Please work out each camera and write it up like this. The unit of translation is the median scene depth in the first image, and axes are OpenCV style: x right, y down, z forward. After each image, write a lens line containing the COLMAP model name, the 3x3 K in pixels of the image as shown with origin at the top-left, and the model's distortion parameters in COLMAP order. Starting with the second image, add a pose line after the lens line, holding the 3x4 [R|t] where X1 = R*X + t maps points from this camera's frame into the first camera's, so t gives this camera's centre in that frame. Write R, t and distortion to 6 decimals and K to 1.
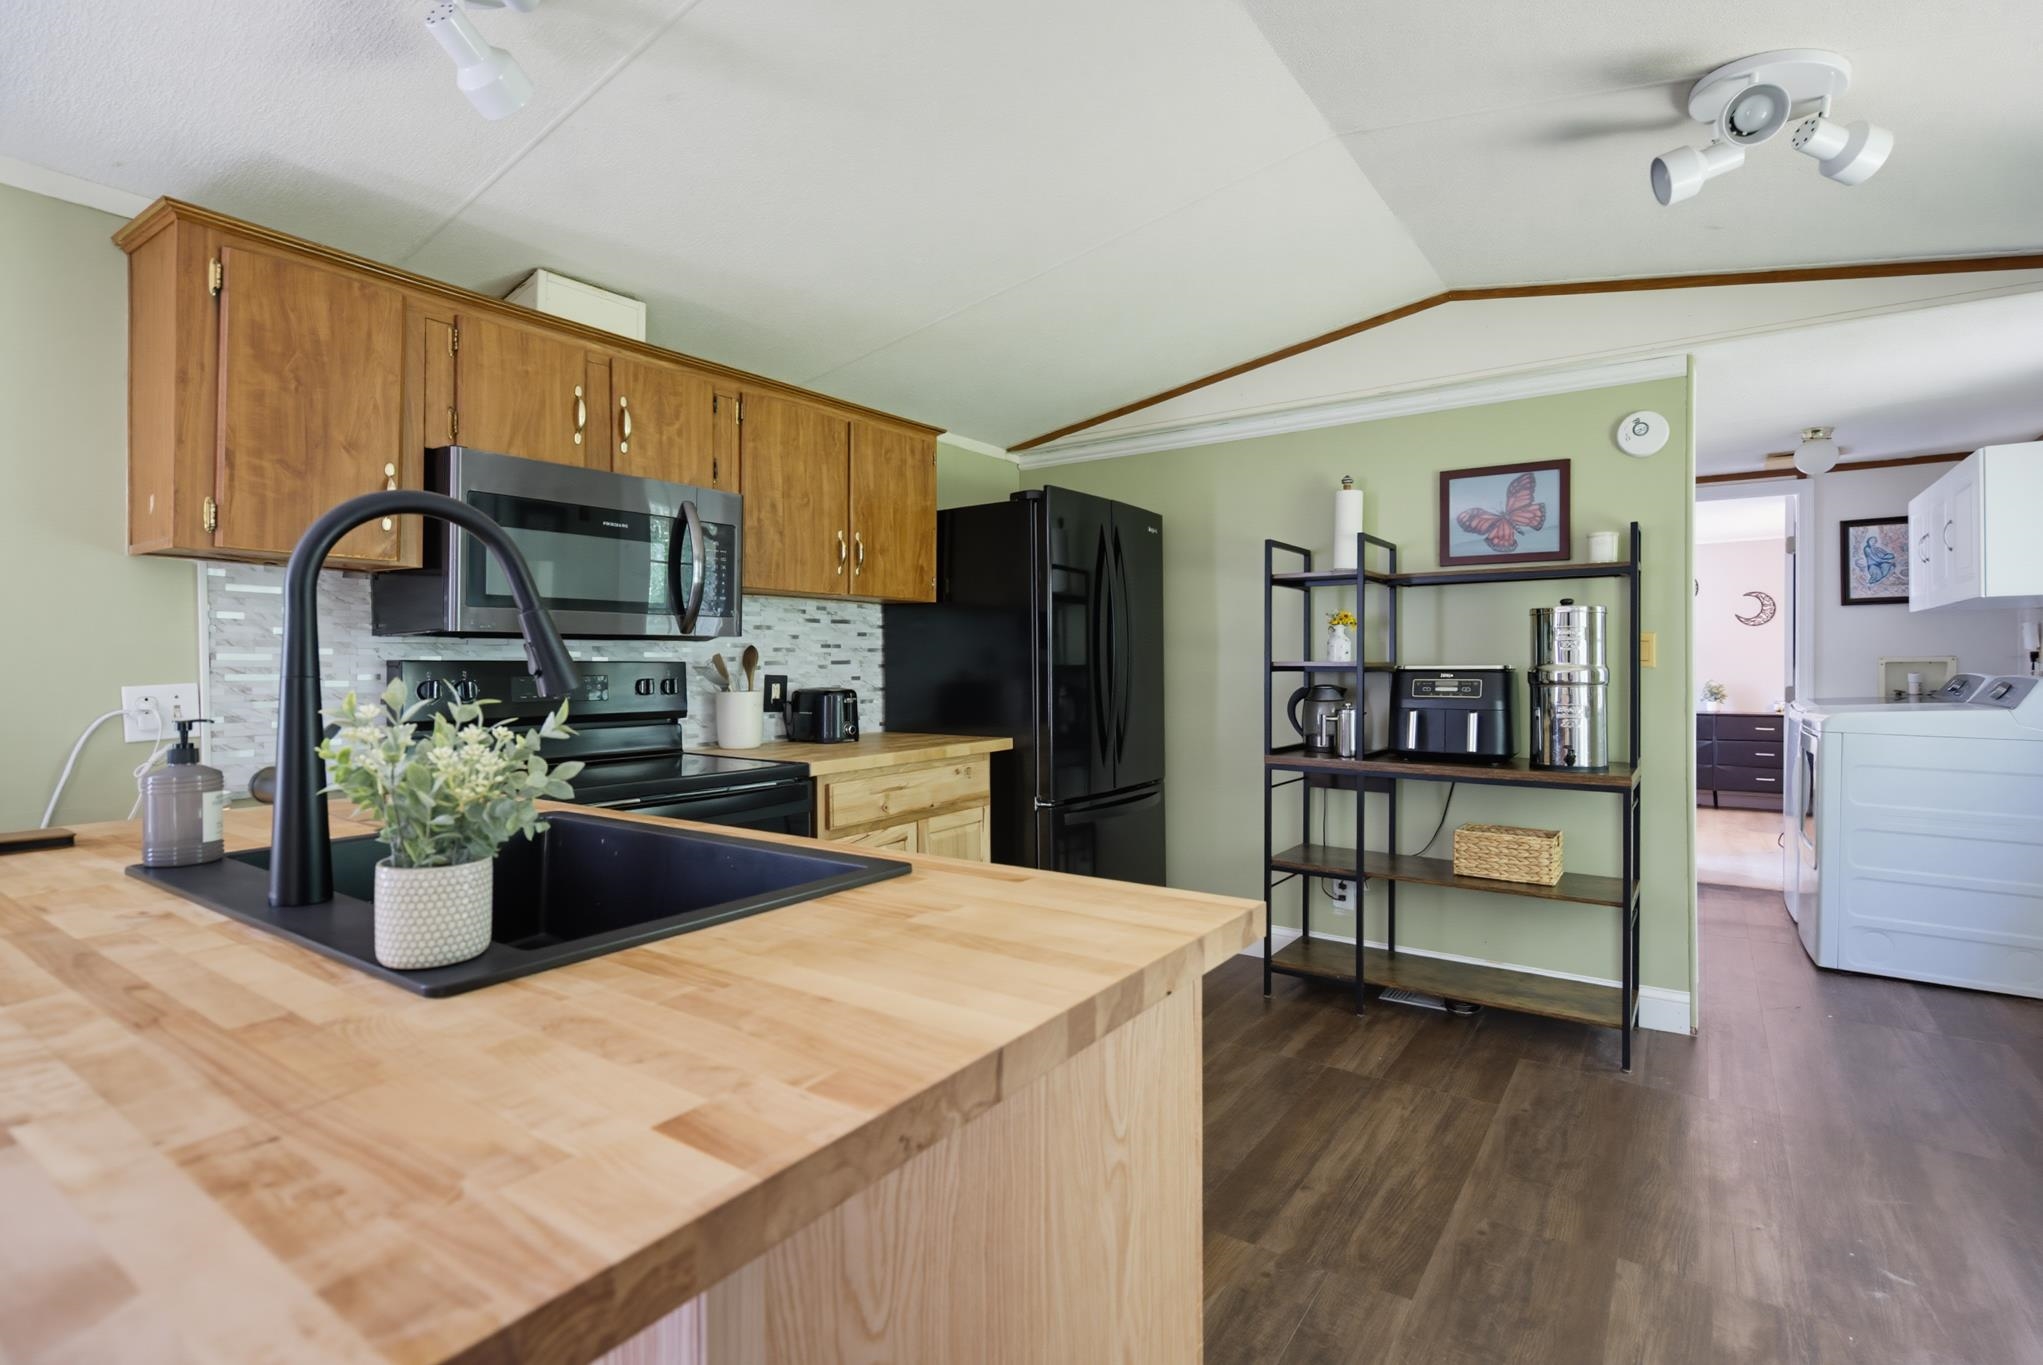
lens RADIAL K [[991.6, 0, 1045.3], [0, 991.6, 673.9], [0, 0, 1]] dist [0.001751, 0.000079]
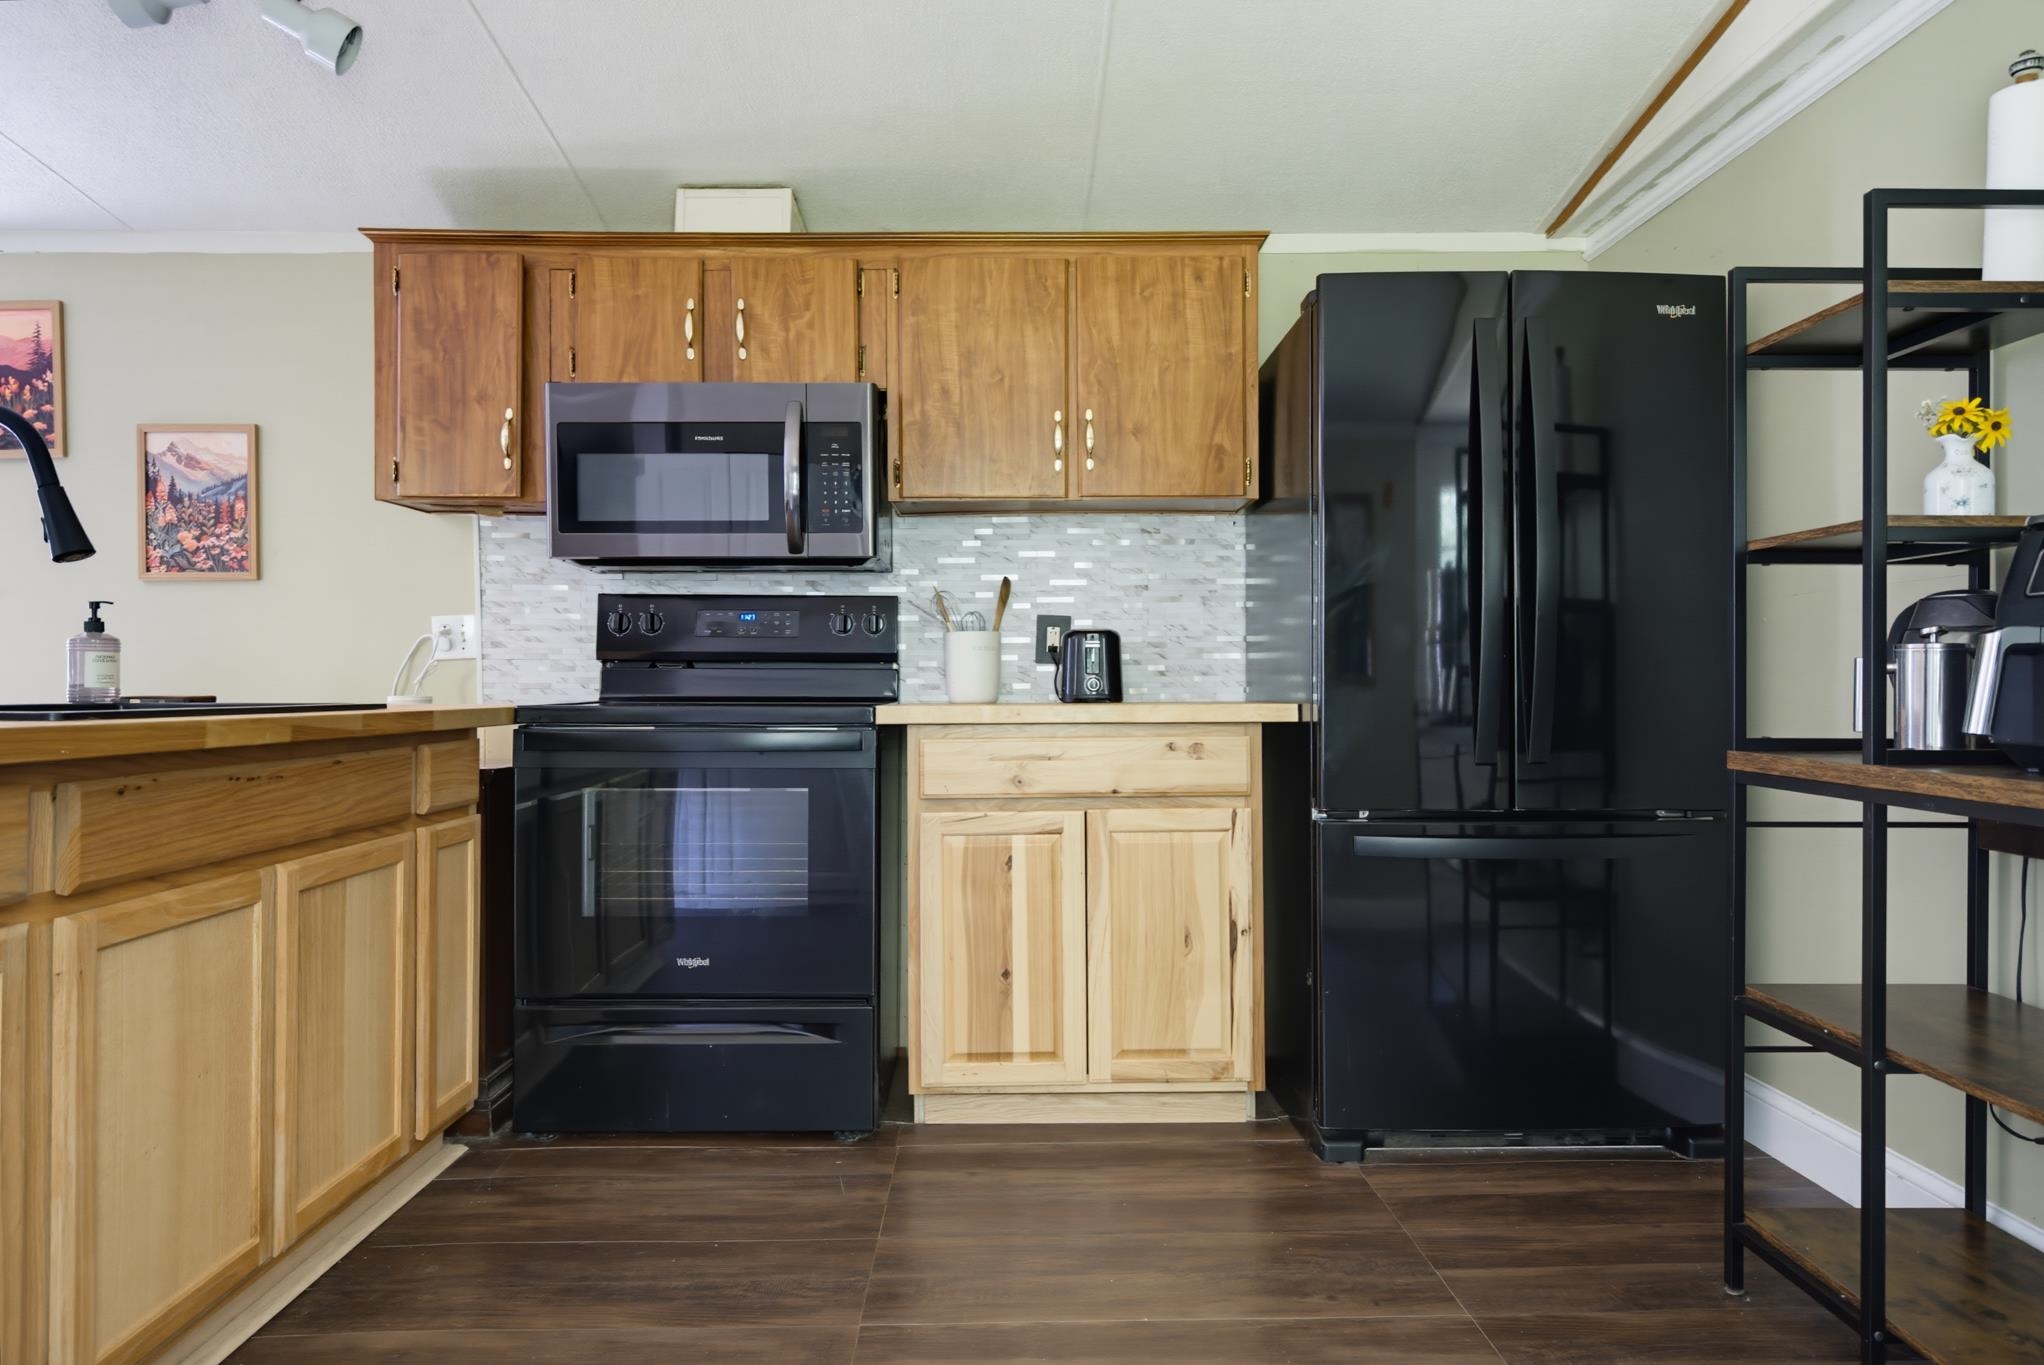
lens RADIAL K [[1290.5, 0, 986.8], [0, 1290.5, 688.6], [0, 0, 1]] dist [-0.002260, 0.003488]
pose [[0.561206, 0.007991, -0.827637, 0.570253], [-0.014241, 0.999899, -0.000002, 0.063870], [0.827553, 0.011787, 0.561263, 0.432206]]
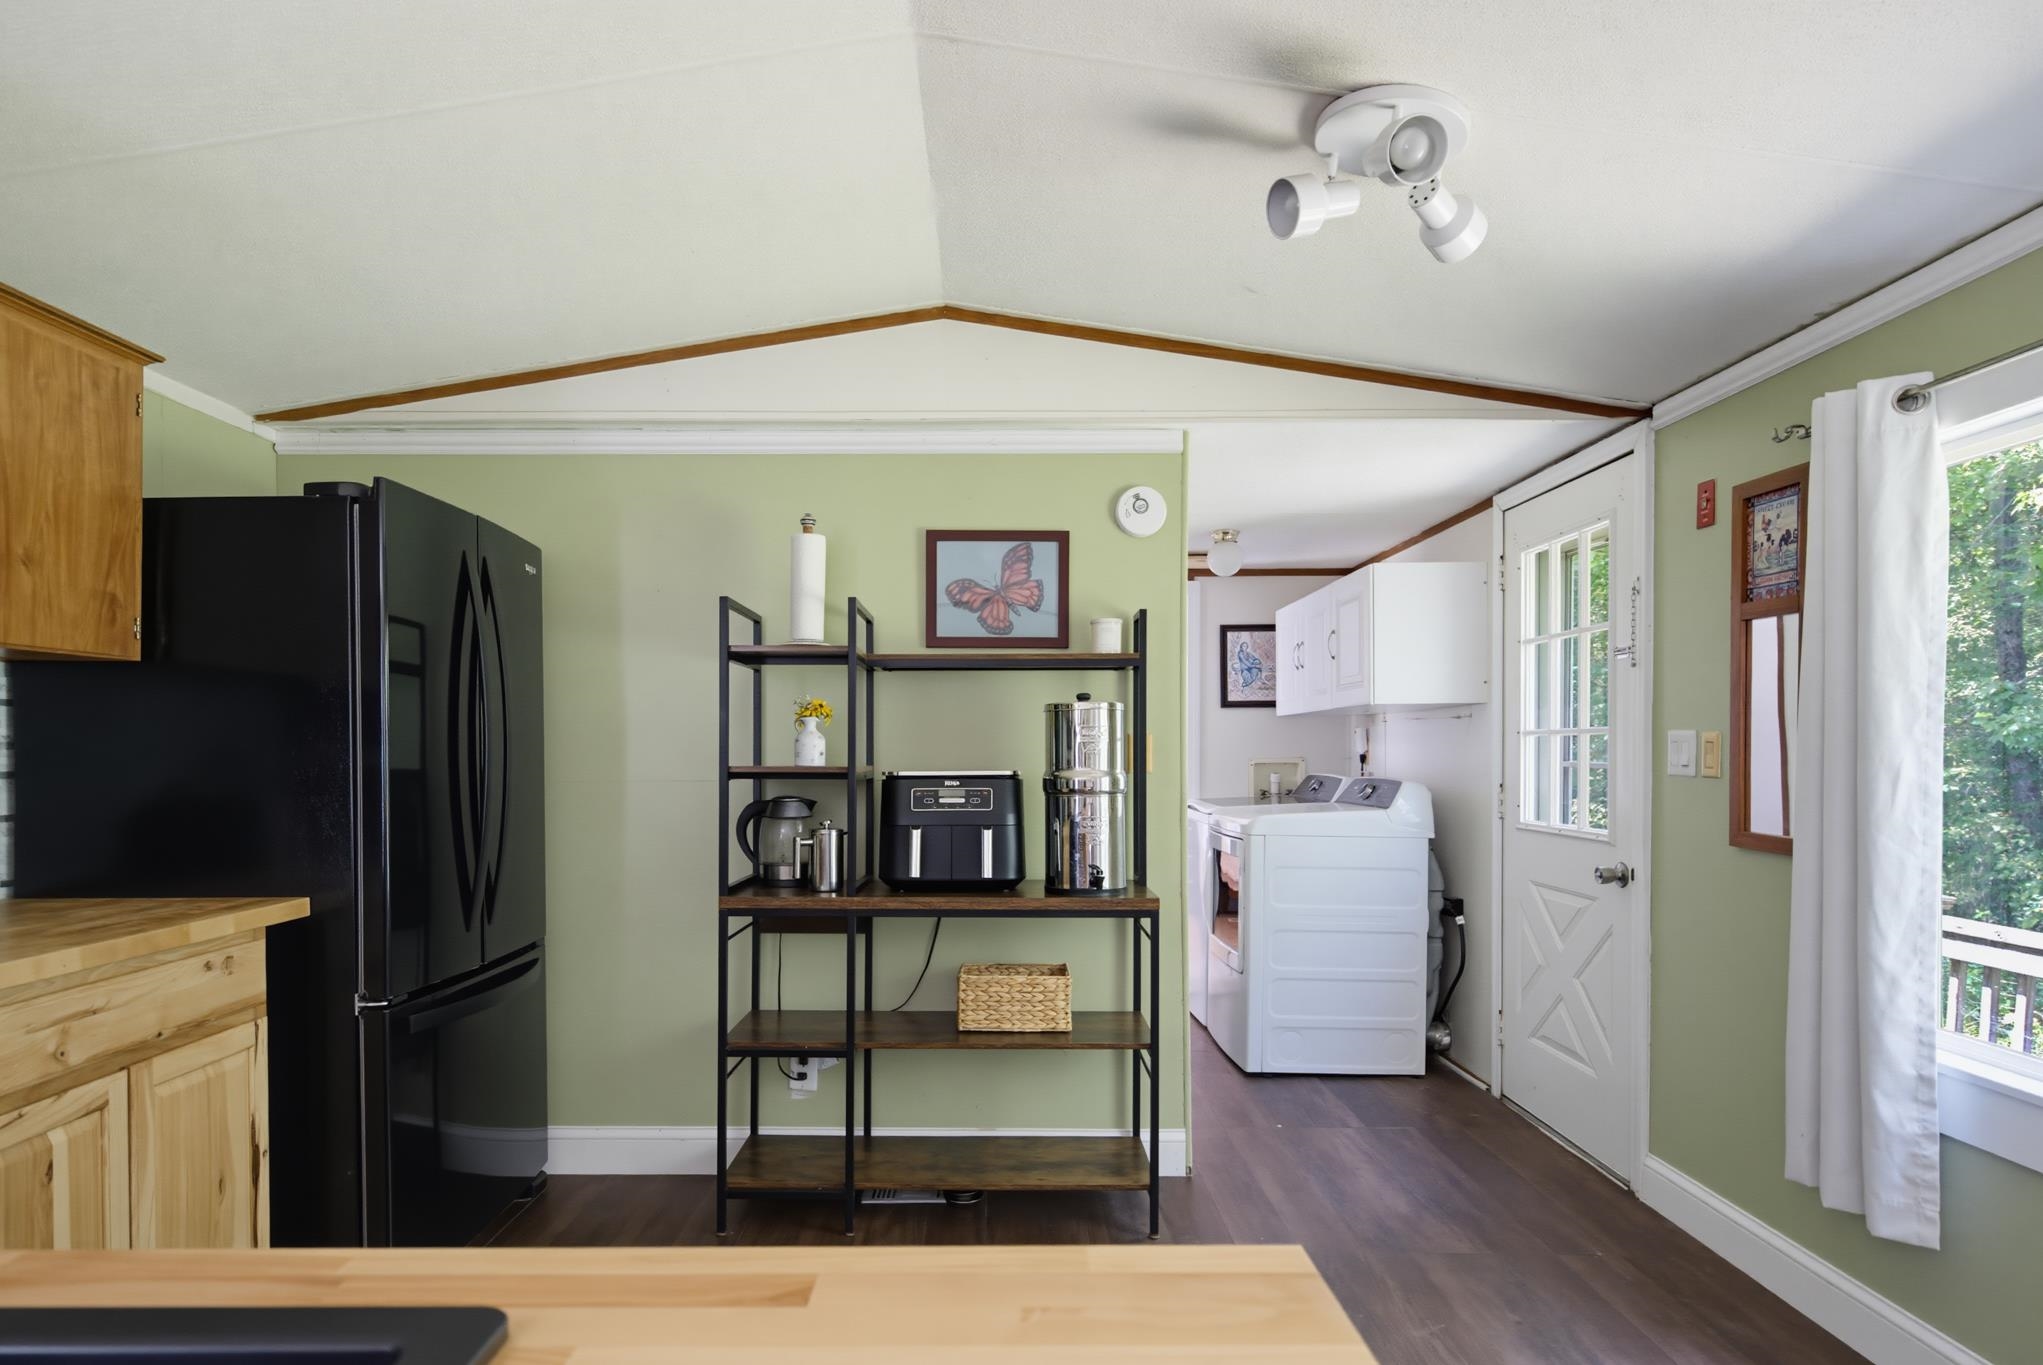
lens RADIAL K [[1164.5, 0, 1002.2], [0, 1164.5, 759.7], [0, 0, 1]] dist [0.033247, -0.036230]
pose [[0.822297, 0.000131, 0.569059, -0.099629], [0.004893, 0.999961, -0.007301, -0.011071], [-0.569038, 0.008788, 0.822264, 0.206908]]
